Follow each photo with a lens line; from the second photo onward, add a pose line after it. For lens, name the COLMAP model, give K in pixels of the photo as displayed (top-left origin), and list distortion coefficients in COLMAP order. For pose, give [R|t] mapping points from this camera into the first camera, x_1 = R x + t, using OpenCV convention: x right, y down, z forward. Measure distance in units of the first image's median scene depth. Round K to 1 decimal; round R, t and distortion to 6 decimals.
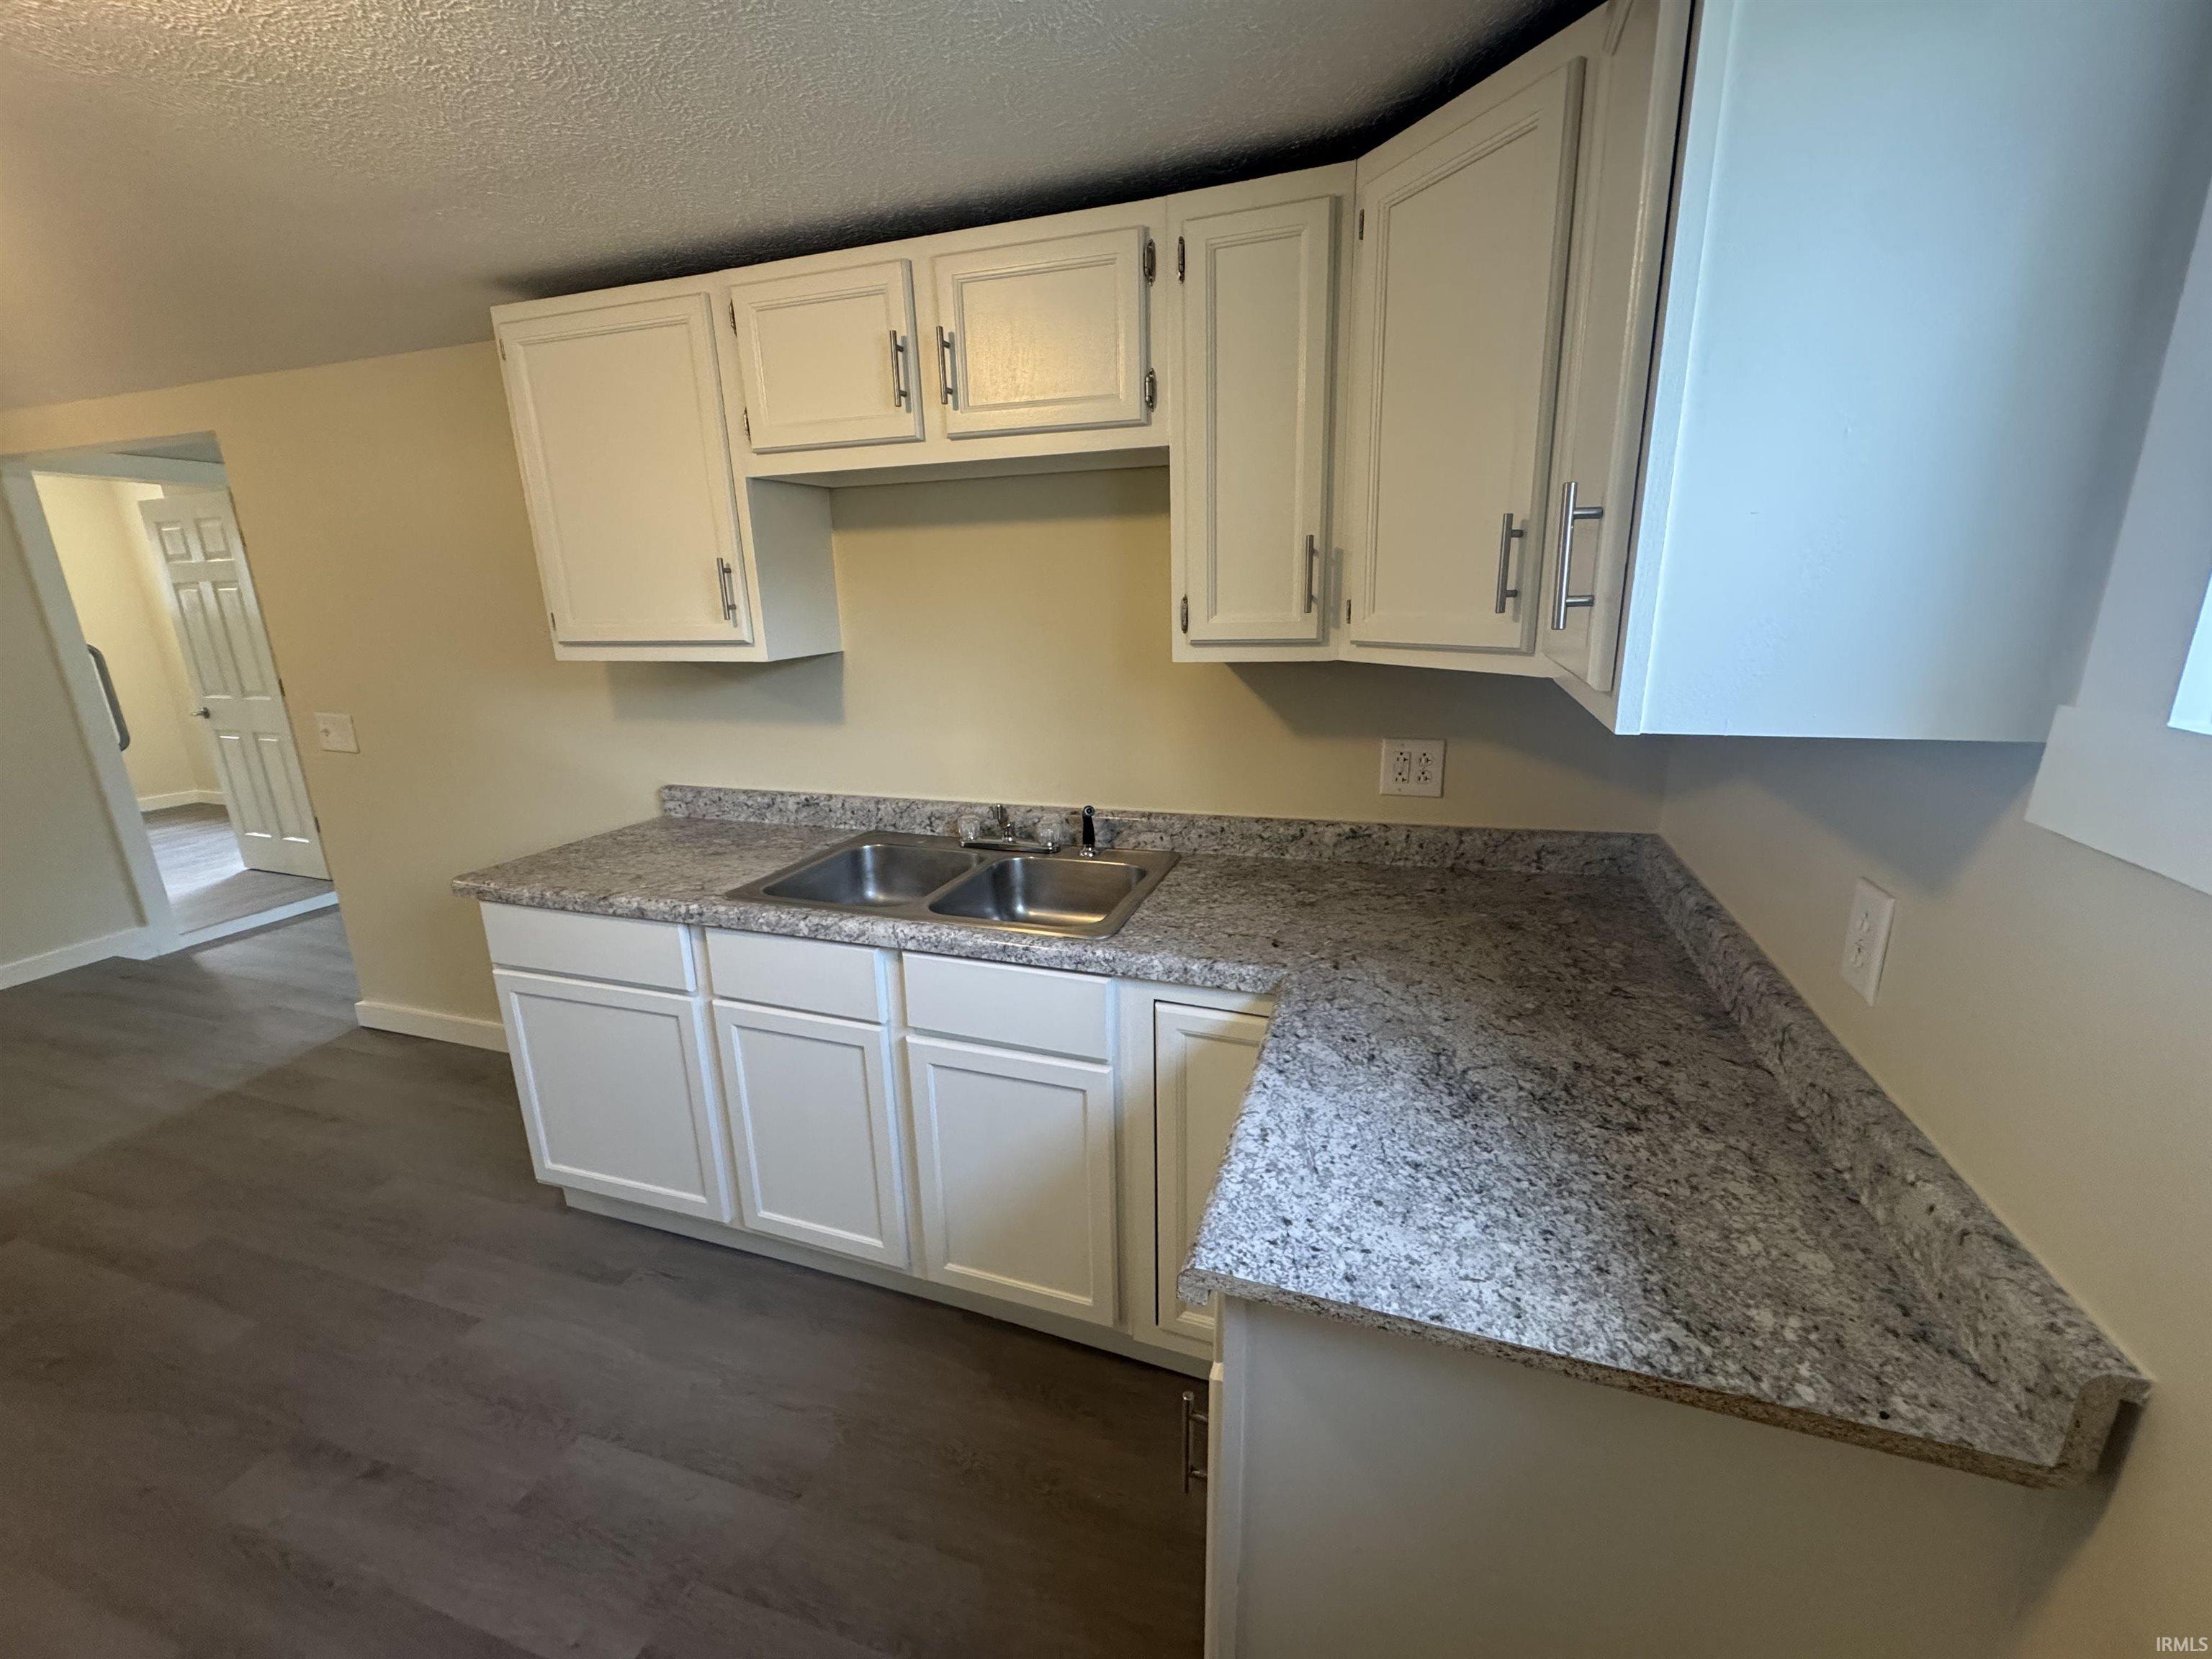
lens RADIAL K [[887.8, 0, 1107.4], [0, 887.8, 830.0], [0, 0, 1]] dist [-0.001244, 0.000650]
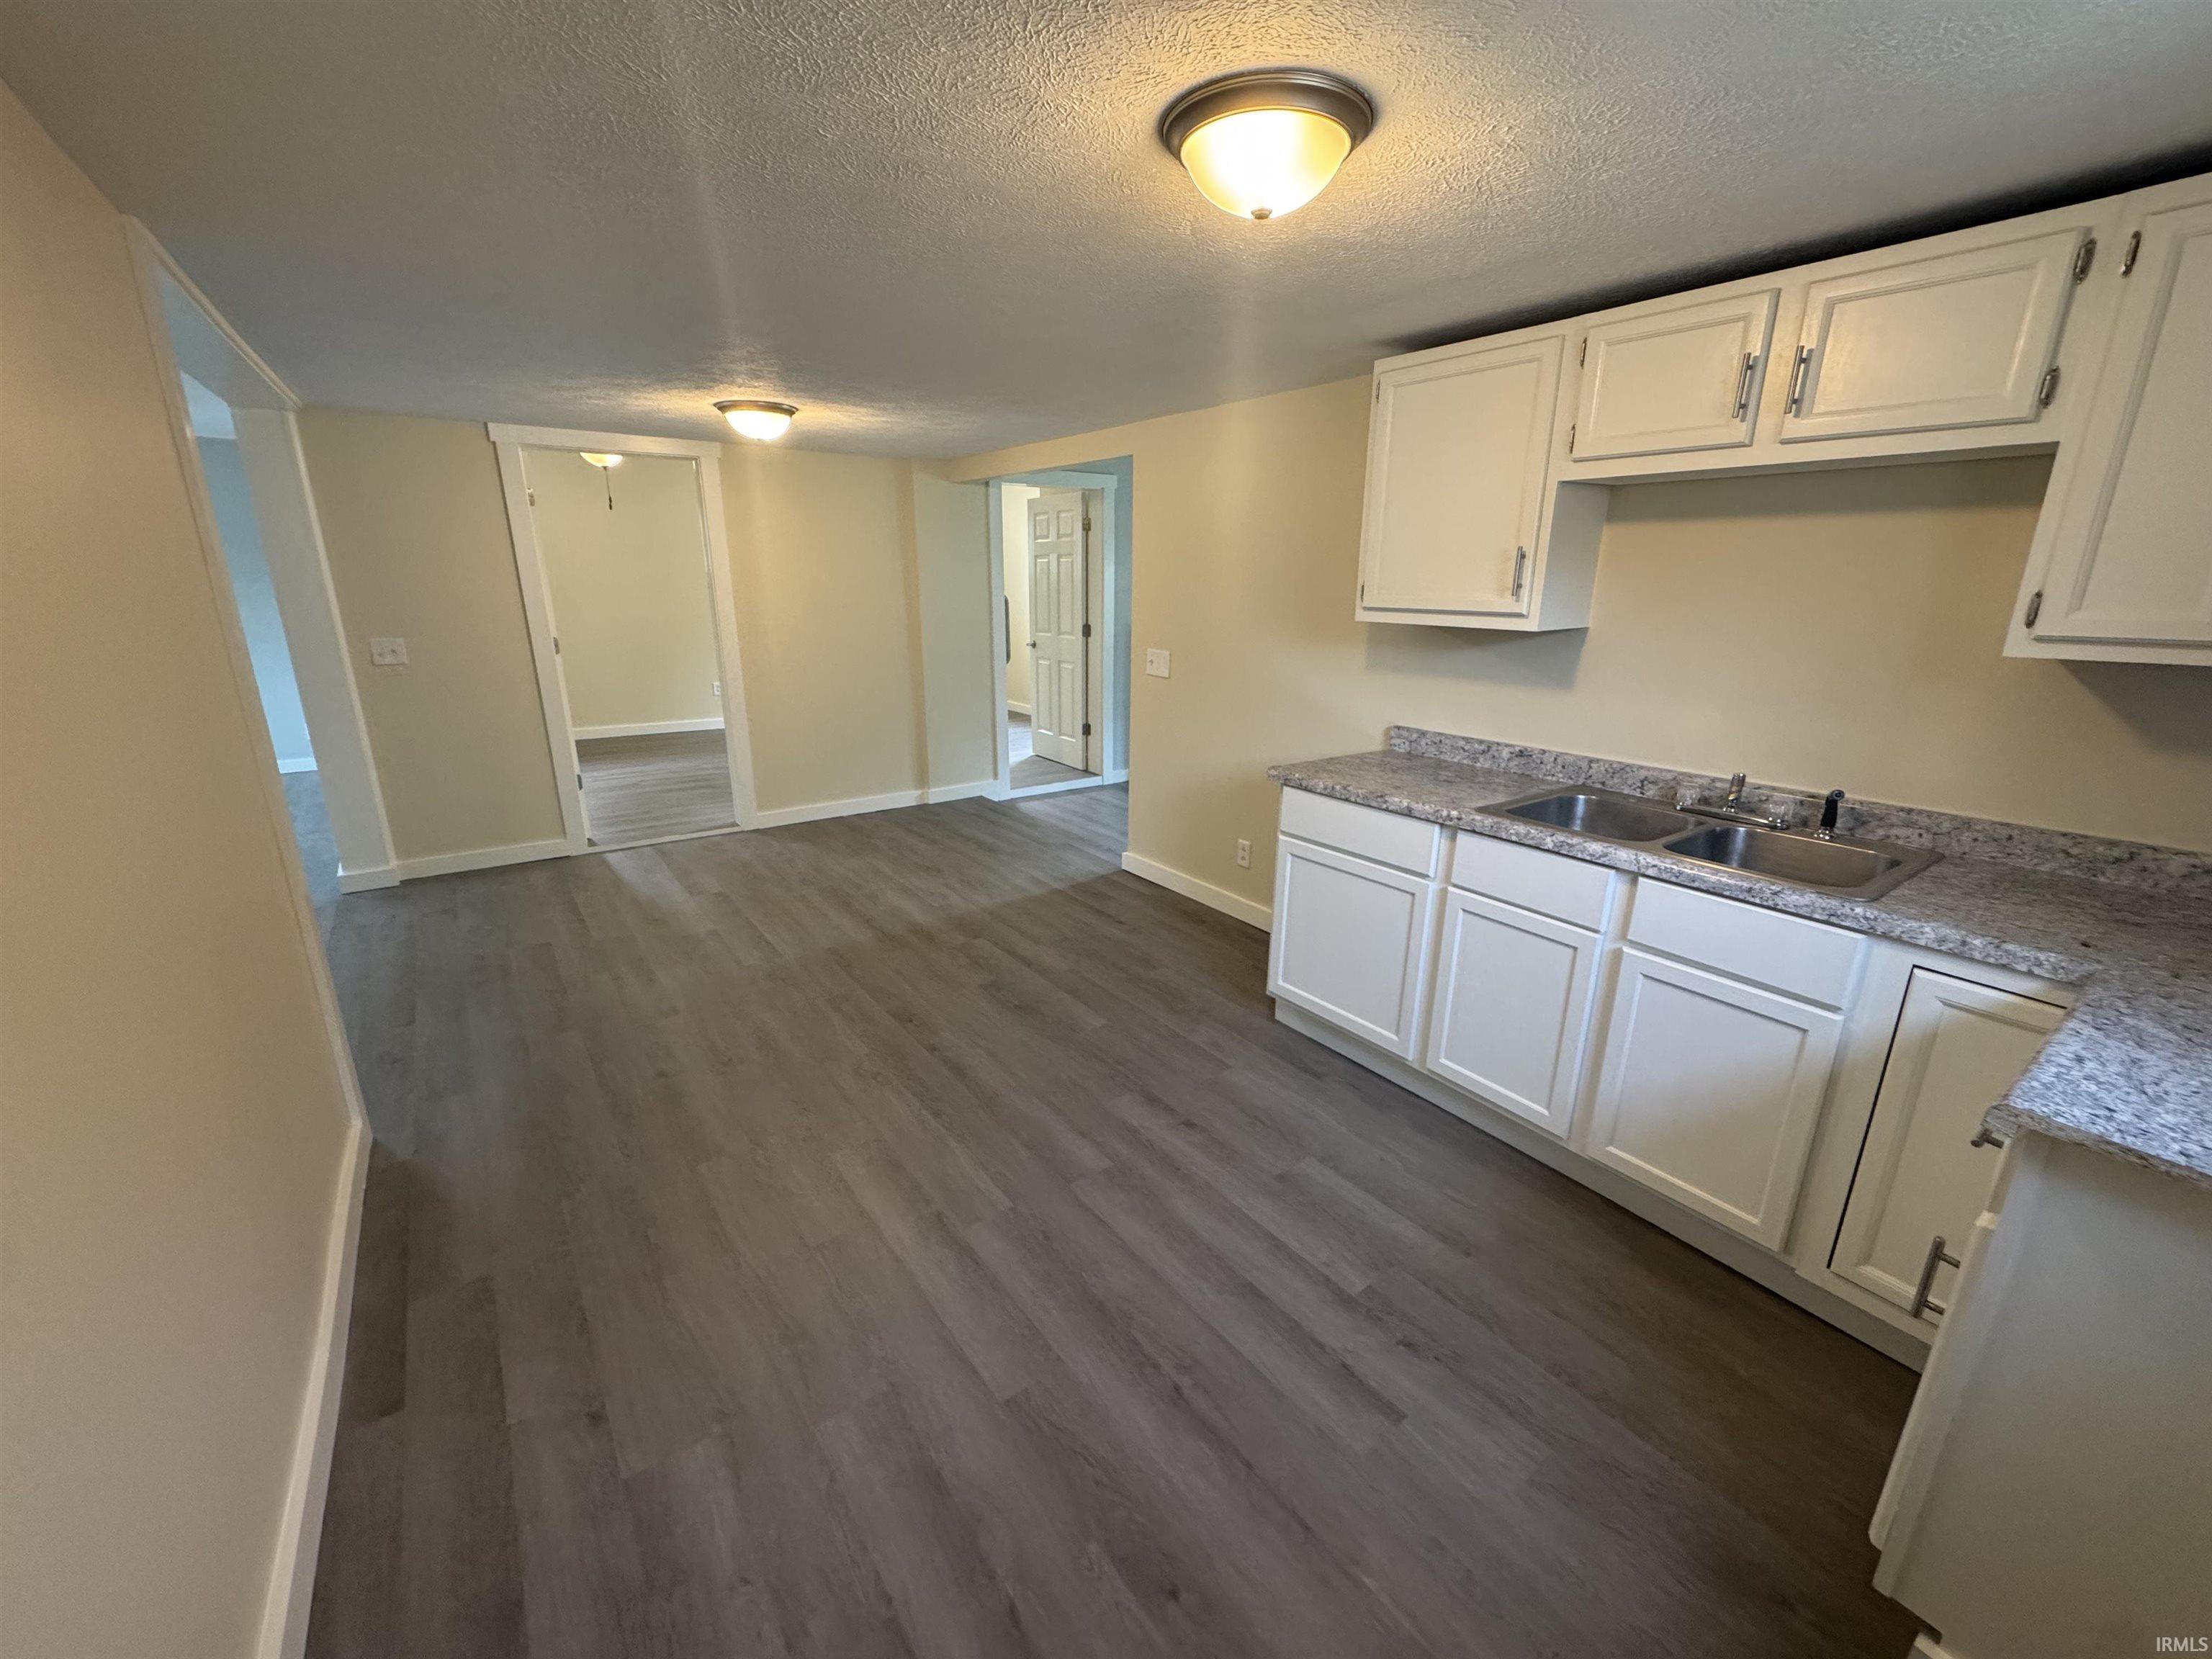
lens RADIAL K [[887.8, 0, 1107.4], [0, 887.8, 830.0], [0, 0, 1]] dist [-0.001244, 0.000650]
pose [[0.811842, 0.188158, -0.552729, -0.148696], [-0.176547, 0.981447, 0.074792, 0.102643], [0.556546, 0.036863, 0.829998, -0.373912]]
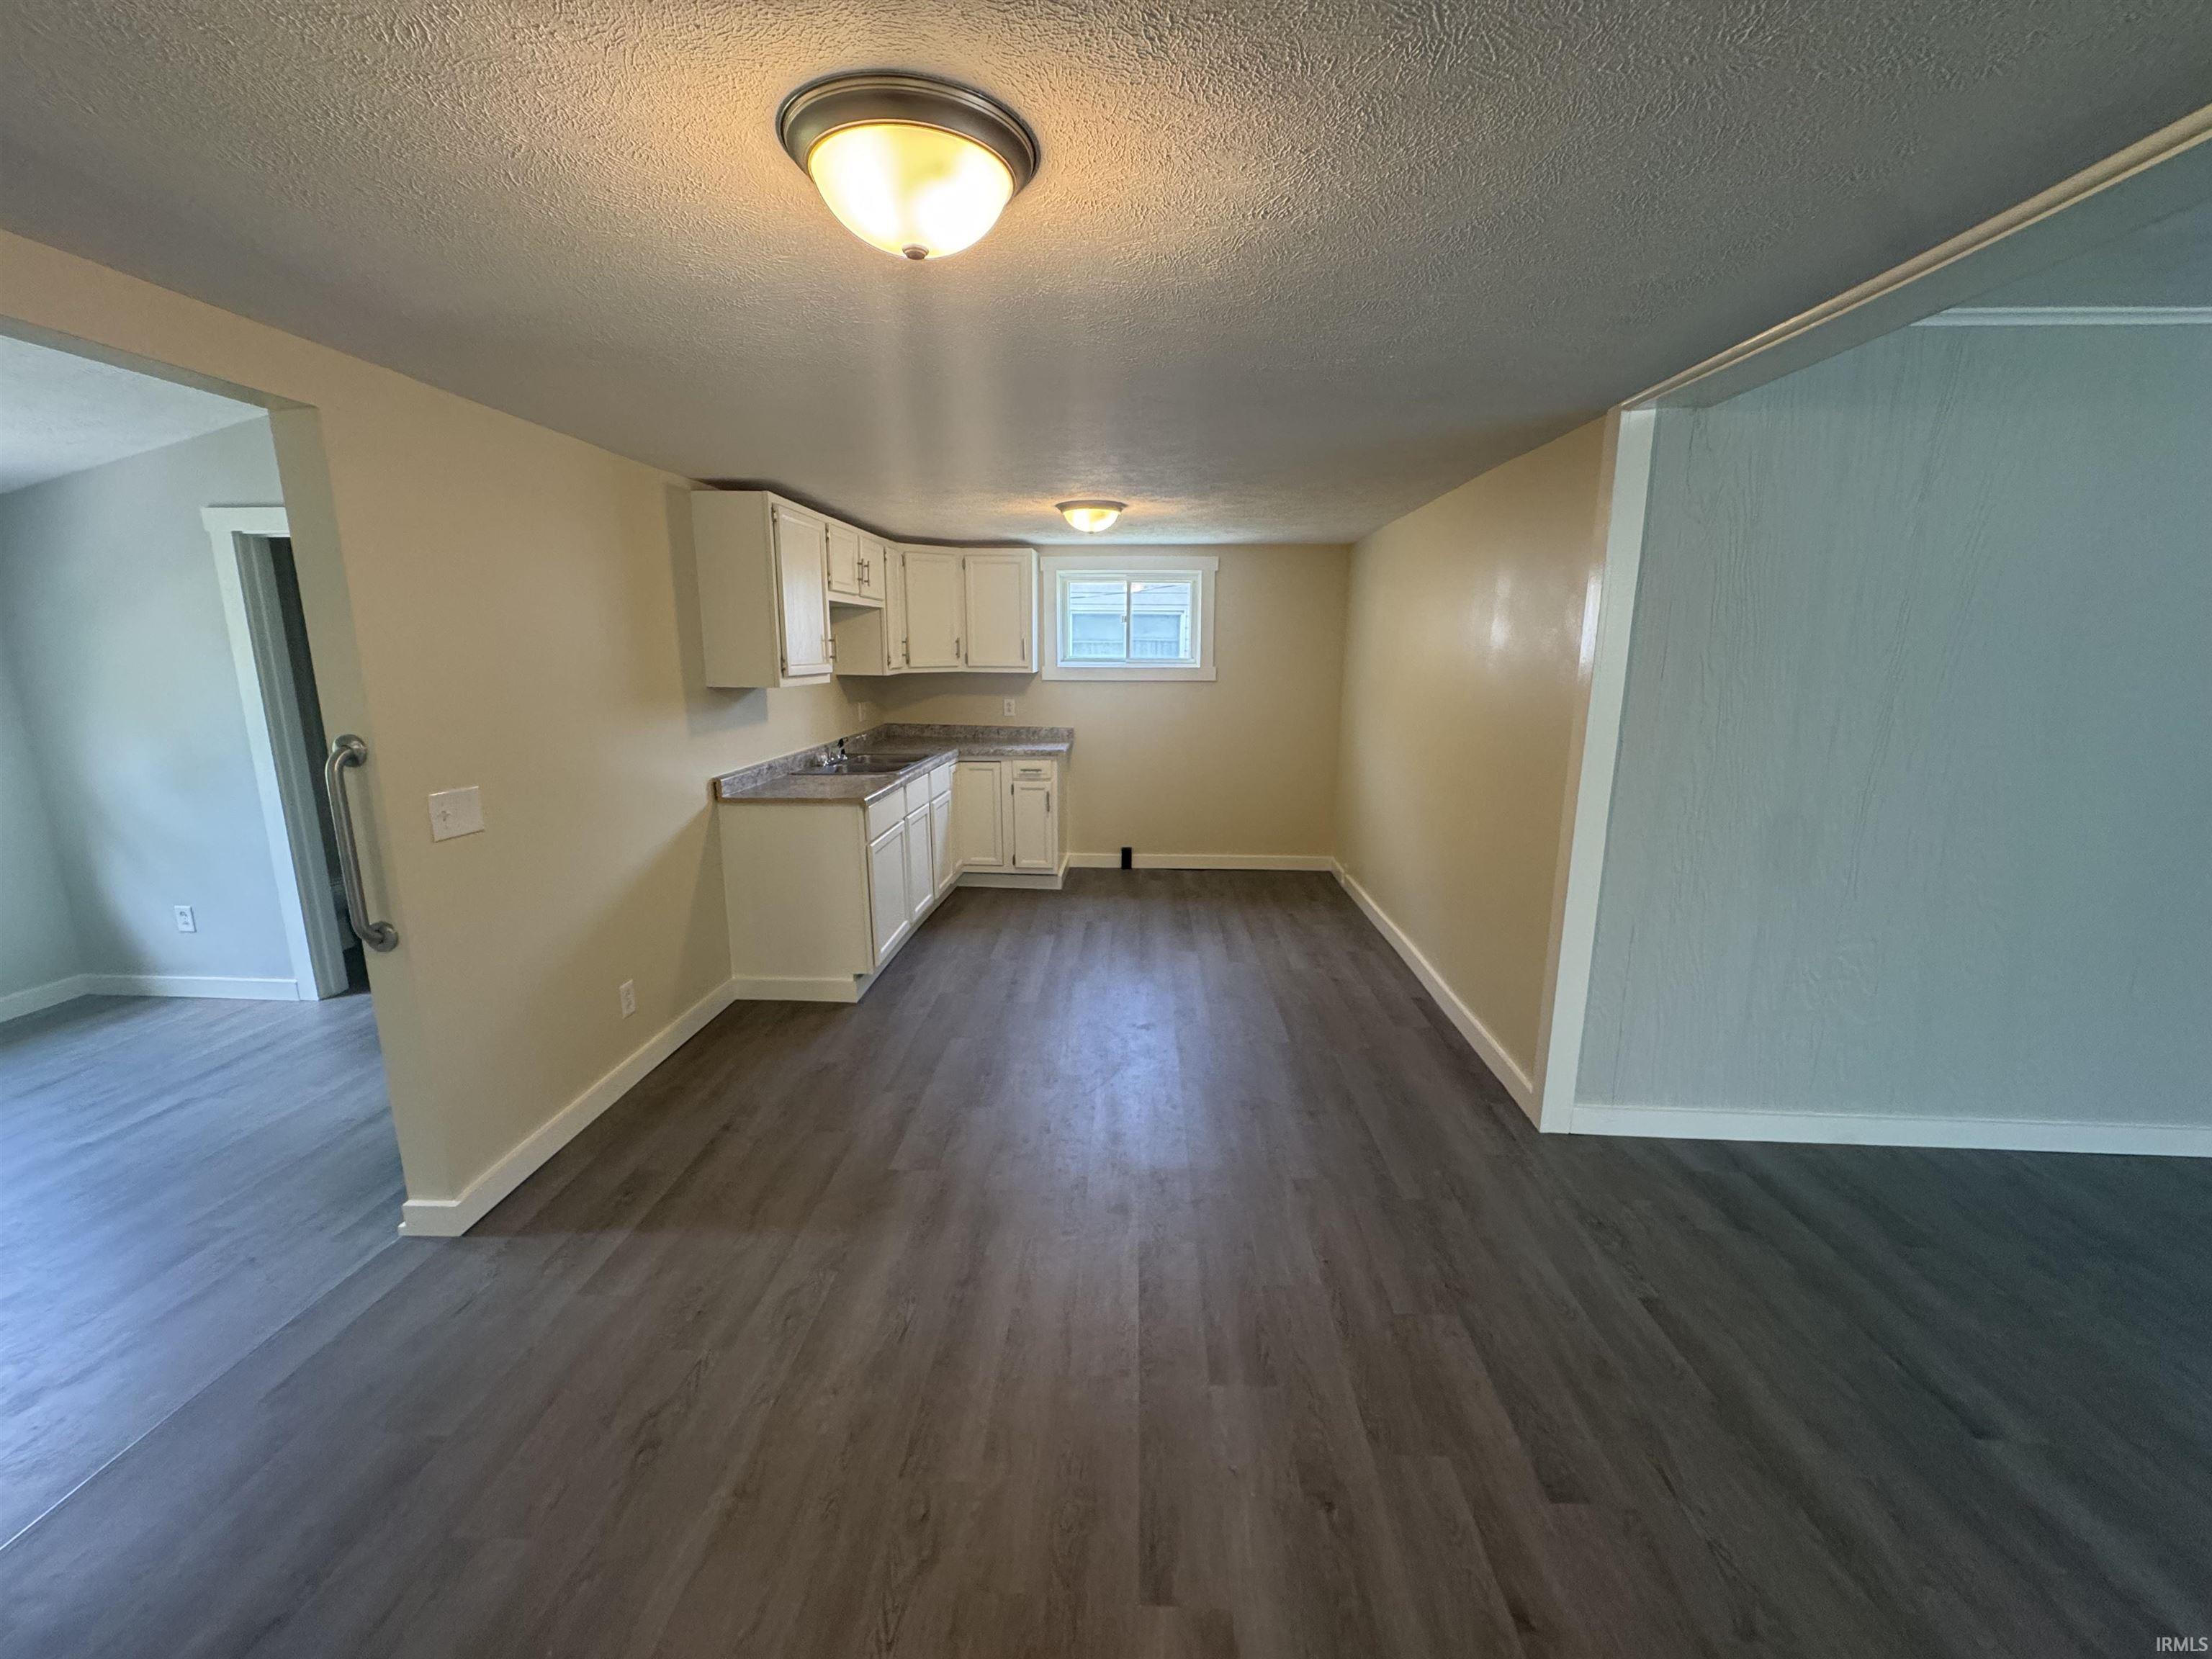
lens RADIAL K [[887.8, 0, 1107.4], [0, 887.8, 830.0], [0, 0, 1]] dist [-0.001244, 0.000650]
pose [[-0.274502, -0.173931, 0.945725, -2.931401], [0.254862, 0.935172, 0.245965, -0.233626], [-0.927197, 0.308547, -0.212379, 1.039877]]
